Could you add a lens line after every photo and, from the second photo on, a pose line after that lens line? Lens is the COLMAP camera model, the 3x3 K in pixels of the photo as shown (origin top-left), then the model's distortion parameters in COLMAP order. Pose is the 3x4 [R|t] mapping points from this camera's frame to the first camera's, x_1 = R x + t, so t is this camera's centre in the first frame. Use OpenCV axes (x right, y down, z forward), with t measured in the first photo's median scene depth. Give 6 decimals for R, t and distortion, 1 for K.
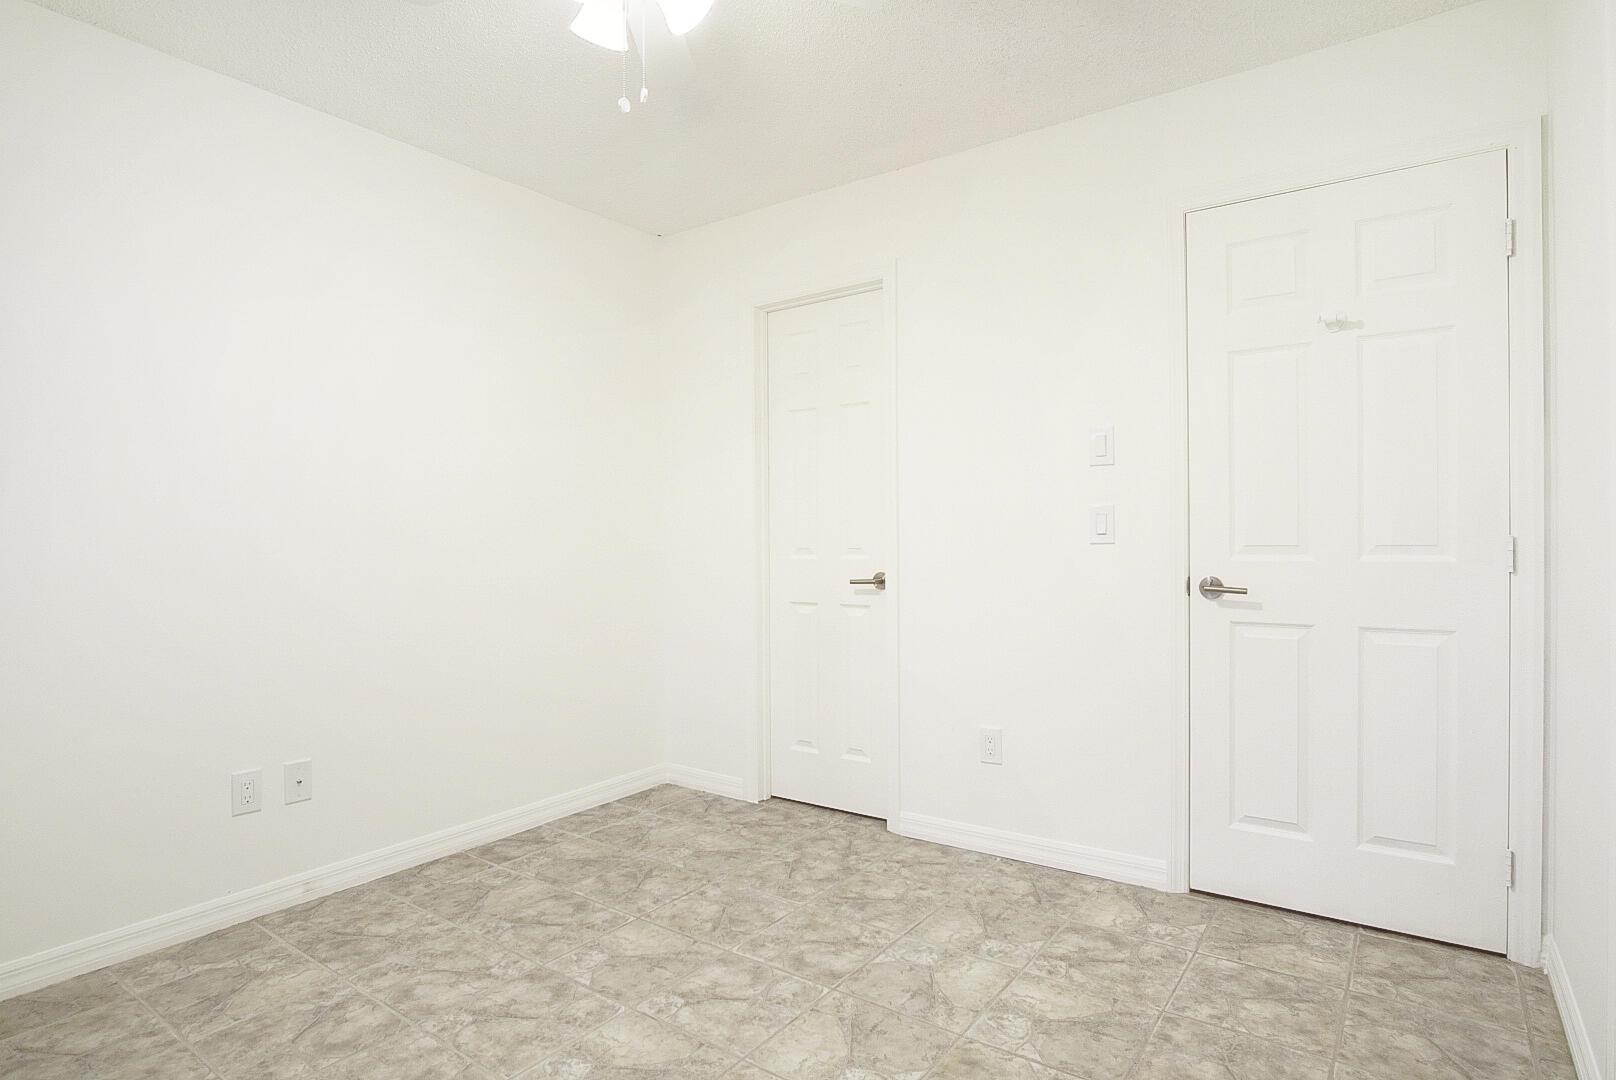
lens RADIAL K [[870.9, 0, 813.2], [0, 870.9, 540.8], [0, 0, 1]] dist [0.004412, 0.001793]
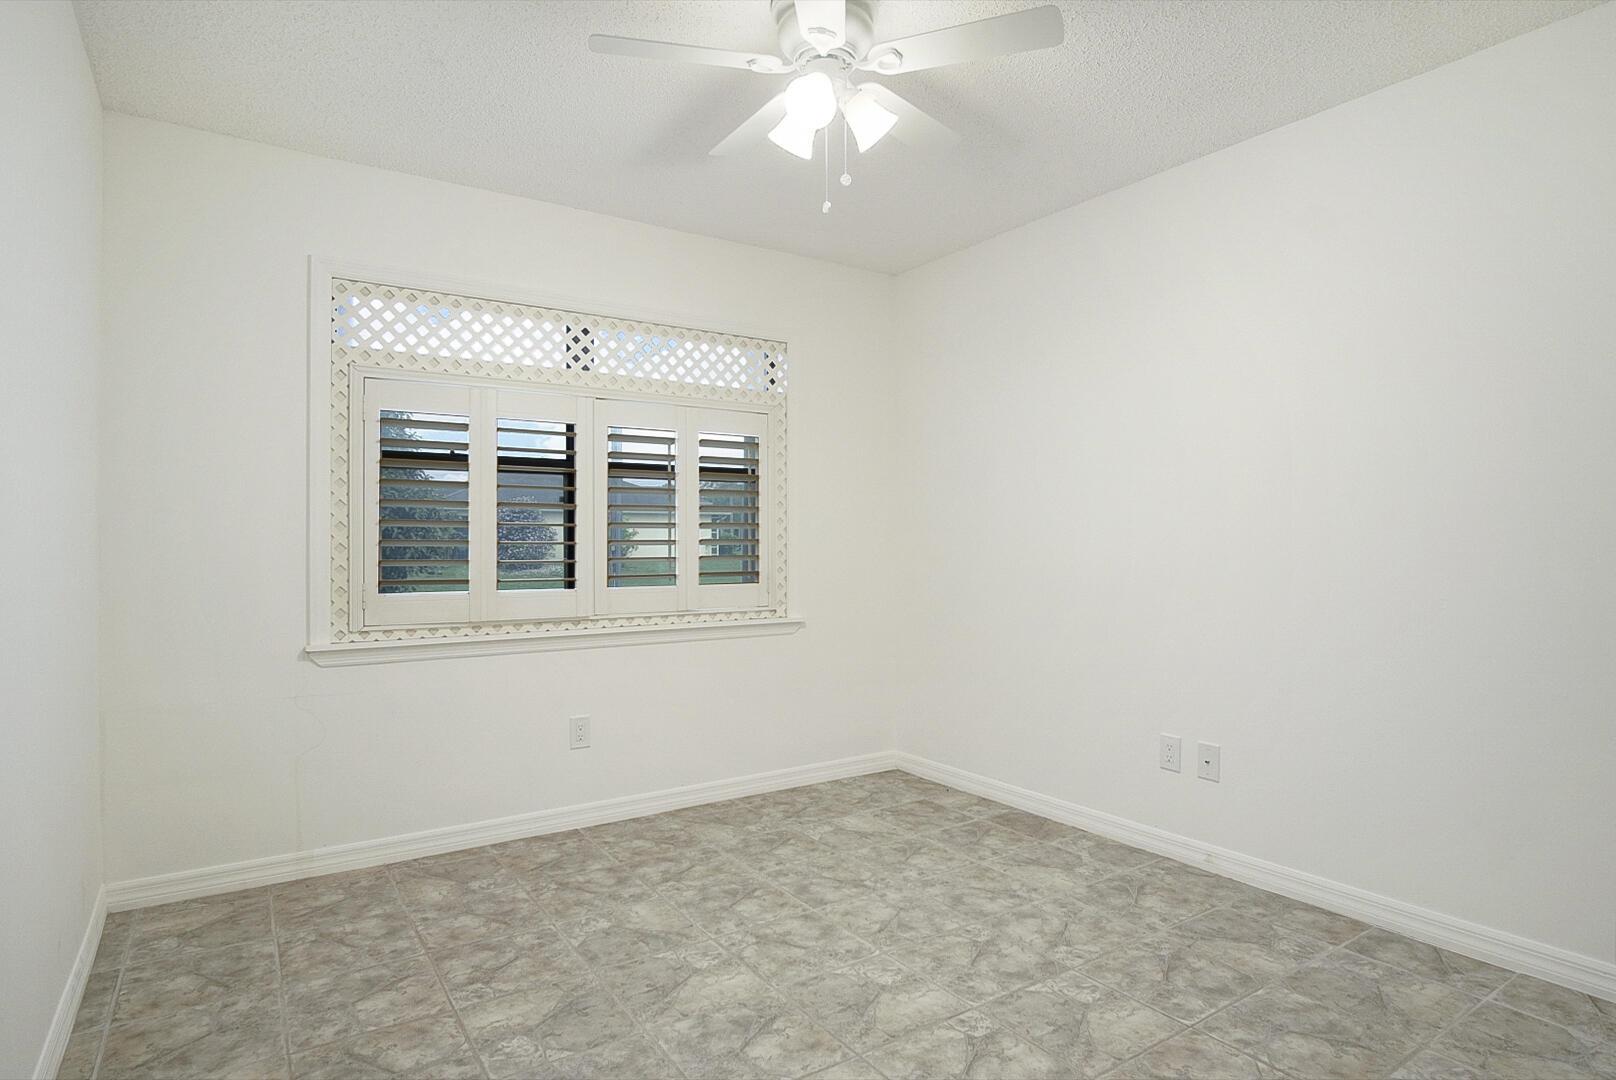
lens RADIAL K [[870.9, 0, 813.1], [0, 870.9, 541.0], [0, 0, 1]] dist [0.004412, 0.001793]
pose [[-0.345789, 0.002332, -0.938309, 0.699147], [0.004968, 0.999987, 0.000654, -0.008585], [0.938299, -0.004436, -0.345797, 1.018458]]
